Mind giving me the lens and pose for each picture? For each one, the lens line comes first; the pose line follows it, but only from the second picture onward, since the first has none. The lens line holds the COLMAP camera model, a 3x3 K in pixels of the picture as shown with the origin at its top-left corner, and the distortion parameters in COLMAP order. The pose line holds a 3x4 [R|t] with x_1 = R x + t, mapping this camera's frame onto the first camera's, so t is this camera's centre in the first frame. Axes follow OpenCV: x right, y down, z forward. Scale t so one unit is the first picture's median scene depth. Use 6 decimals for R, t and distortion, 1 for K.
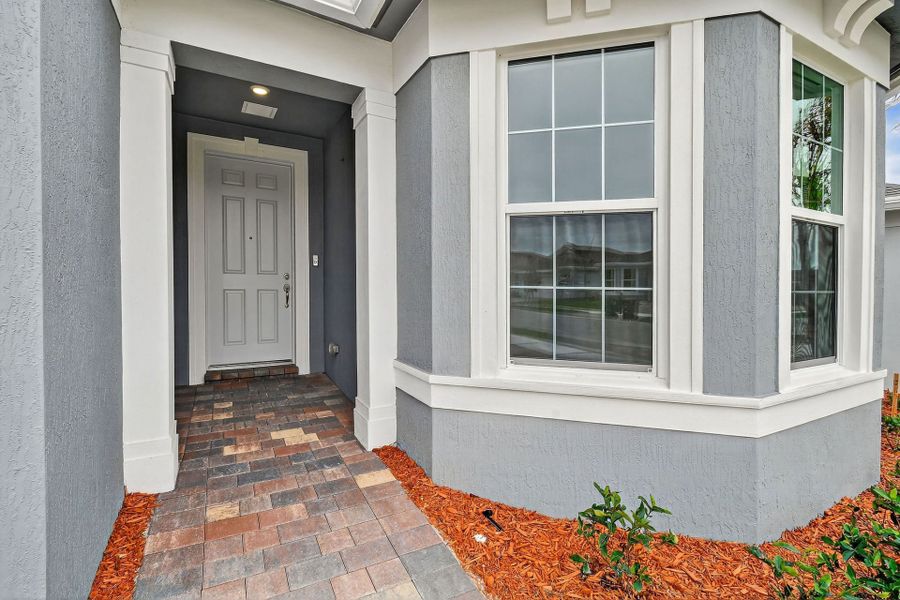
lens RADIAL K [[426.1, 0, 452.6], [0, 426.1, 276.1], [0, 0, 1]] dist [0.009211, -0.000030]
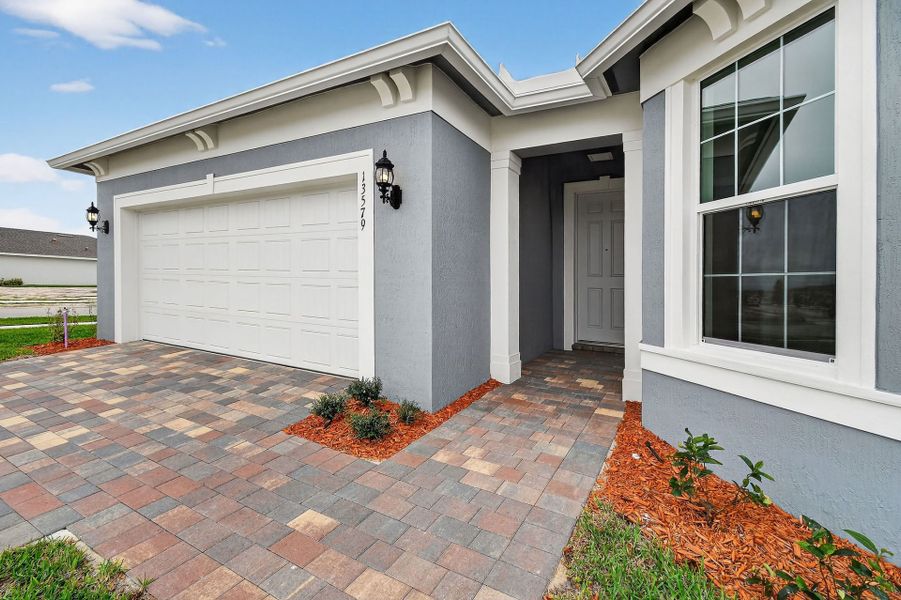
lens RADIAL K [[400.0, 0, 450.9], [0, 400.0, 290.6], [0, 0, 1]] dist [0.006528, -0.000298]
pose [[0.518050, 0.012004, -0.855266, 0.731817], [-0.005562, 0.999928, 0.010665, 0.059791], [0.855332, -0.000768, 0.518080, -0.152181]]
